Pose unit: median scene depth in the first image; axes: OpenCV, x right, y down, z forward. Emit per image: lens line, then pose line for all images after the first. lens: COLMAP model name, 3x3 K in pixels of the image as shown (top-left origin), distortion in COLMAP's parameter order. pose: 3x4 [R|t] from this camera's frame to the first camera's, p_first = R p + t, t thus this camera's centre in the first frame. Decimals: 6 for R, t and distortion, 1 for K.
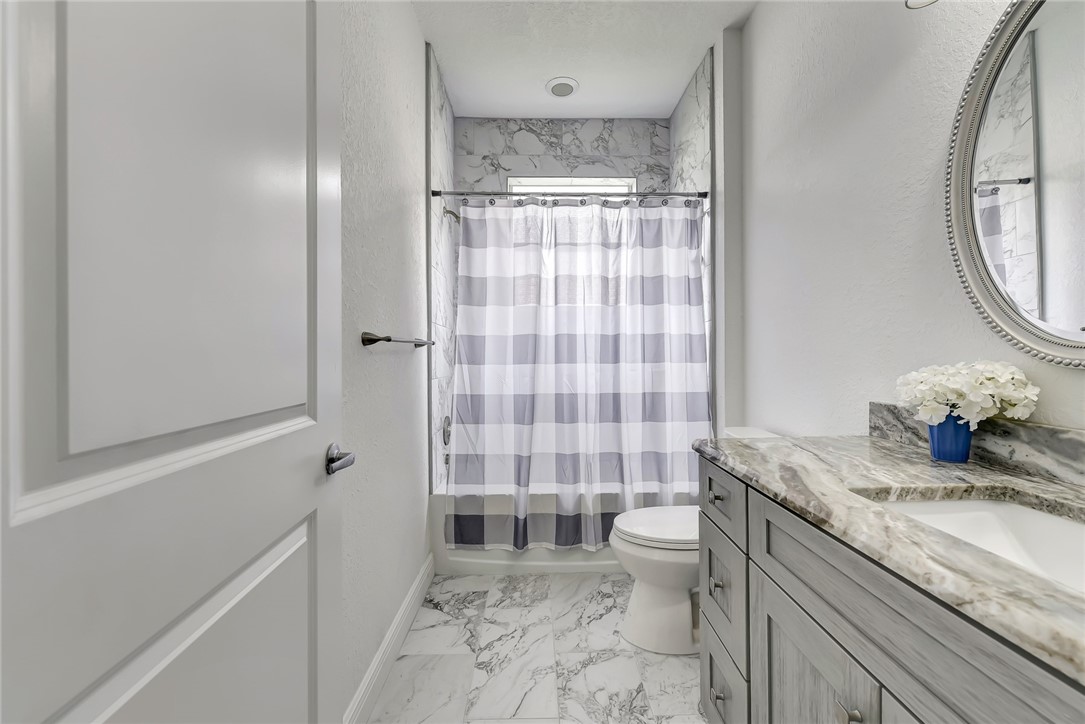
lens RADIAL K [[431.2, 0, 548.2], [0, 431.2, 356.3], [0, 0, 1]] dist [0.007349, -0.002377]
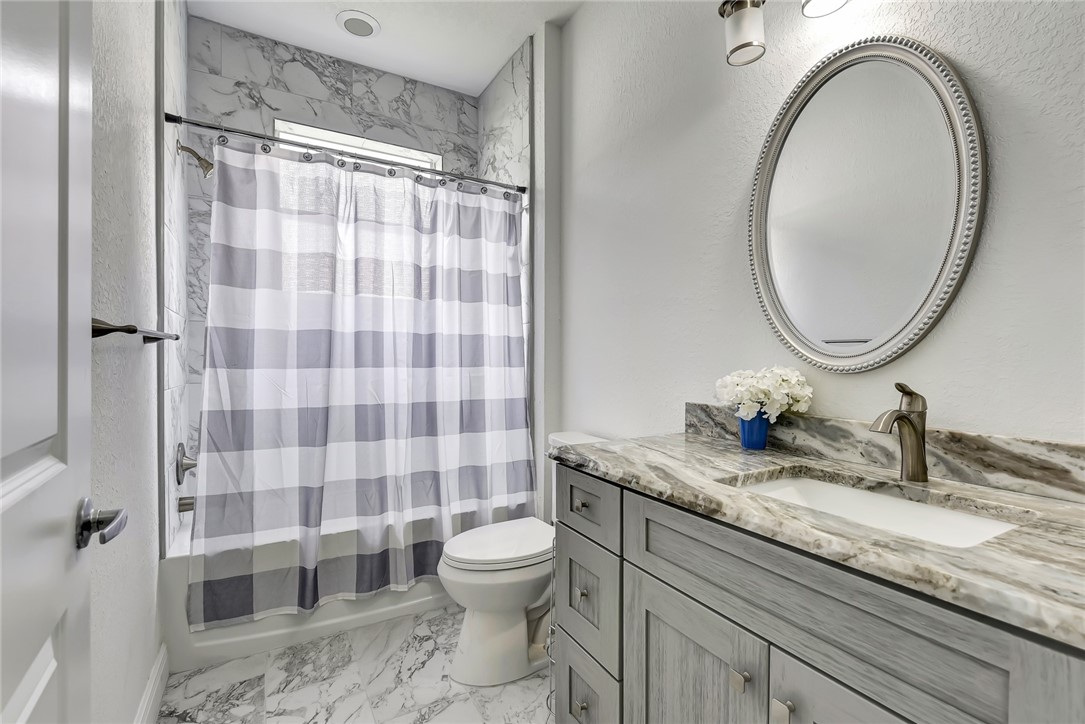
lens RADIAL K [[488.6, 0, 542.3], [0, 488.6, 361.3], [0, 0, 1]] dist [0.005929, -0.001950]
pose [[0.880771, 0.008478, 0.473467, -0.114115], [-0.010698, 0.999941, 0.001995, 0.000044], [-0.473422, -0.006822, 0.880809, 0.036345]]
